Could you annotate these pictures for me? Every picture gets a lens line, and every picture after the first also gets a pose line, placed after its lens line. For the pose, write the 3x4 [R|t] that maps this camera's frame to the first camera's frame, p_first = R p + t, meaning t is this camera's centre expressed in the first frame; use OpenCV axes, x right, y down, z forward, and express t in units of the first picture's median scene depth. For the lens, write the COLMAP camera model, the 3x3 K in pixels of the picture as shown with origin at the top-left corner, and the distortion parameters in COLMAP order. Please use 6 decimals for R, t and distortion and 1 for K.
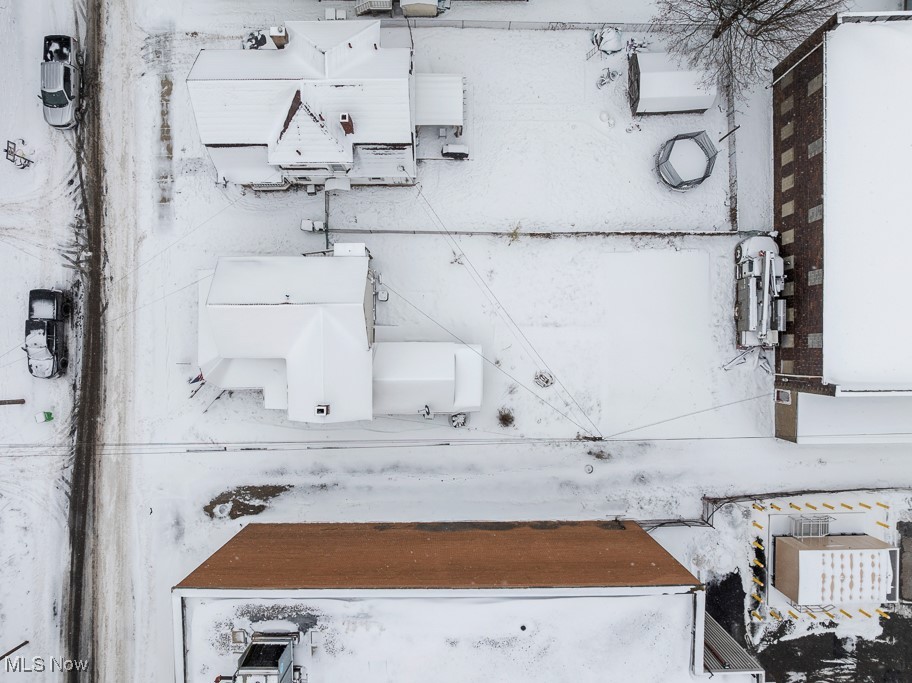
lens RADIAL K [[658.3, 0, 455.1], [0, 658.3, 361.6], [0, 0, 1]] dist [-0.067759, 0.045477]
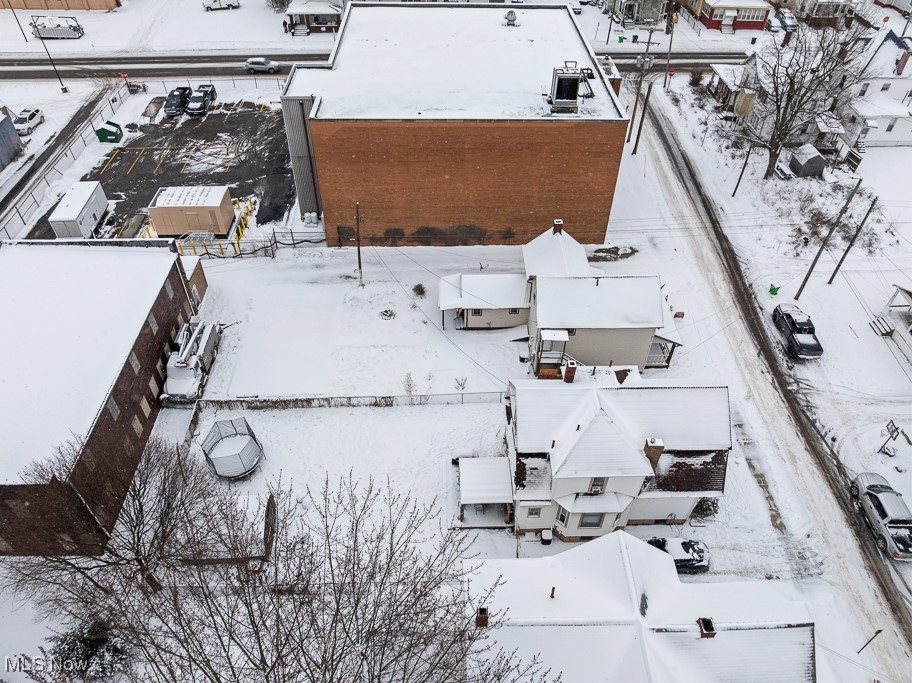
lens RADIAL K [[646.9, 0, 464.9], [0, 646.9, 339.8], [0, 0, 1]] dist [-0.036350, 0.005463]
pose [[-0.999221, 0.000968, -0.039445, 0.038984], [-0.028811, -0.700938, 0.712640, -0.881821], [-0.026958, 0.713222, 0.700420, 0.179624]]
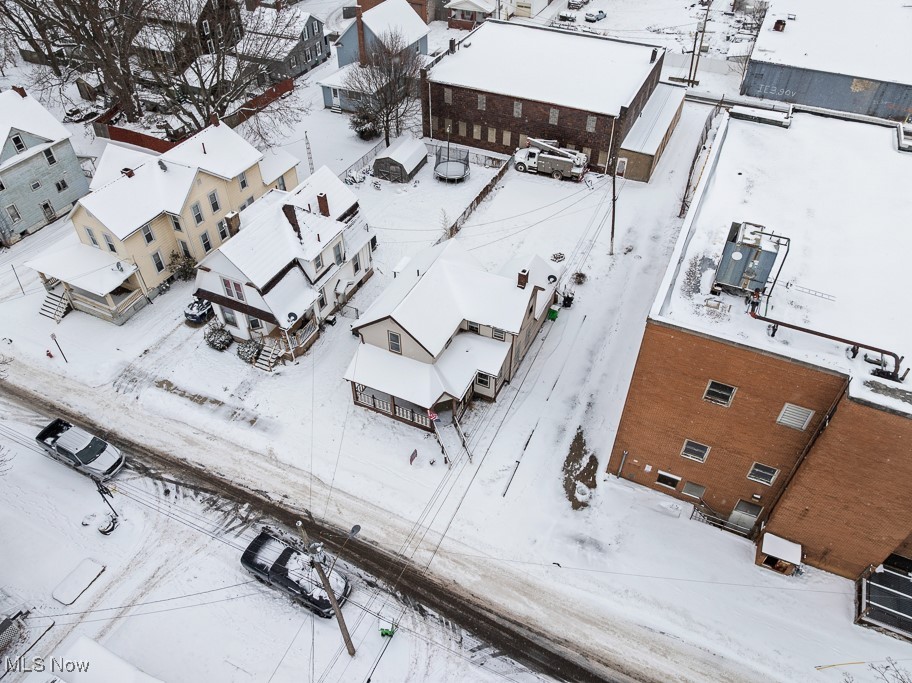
lens RADIAL K [[642.8, 0, 454.5], [0, 642.8, 339.1], [0, 0, 1]] dist [-0.035078, 0.001635]
pose [[0.429239, -0.623638, 0.653322, -0.862032], [0.902992, 0.281137, -0.324911, 0.294670], [0.018954, 0.729409, 0.683815, 0.266919]]
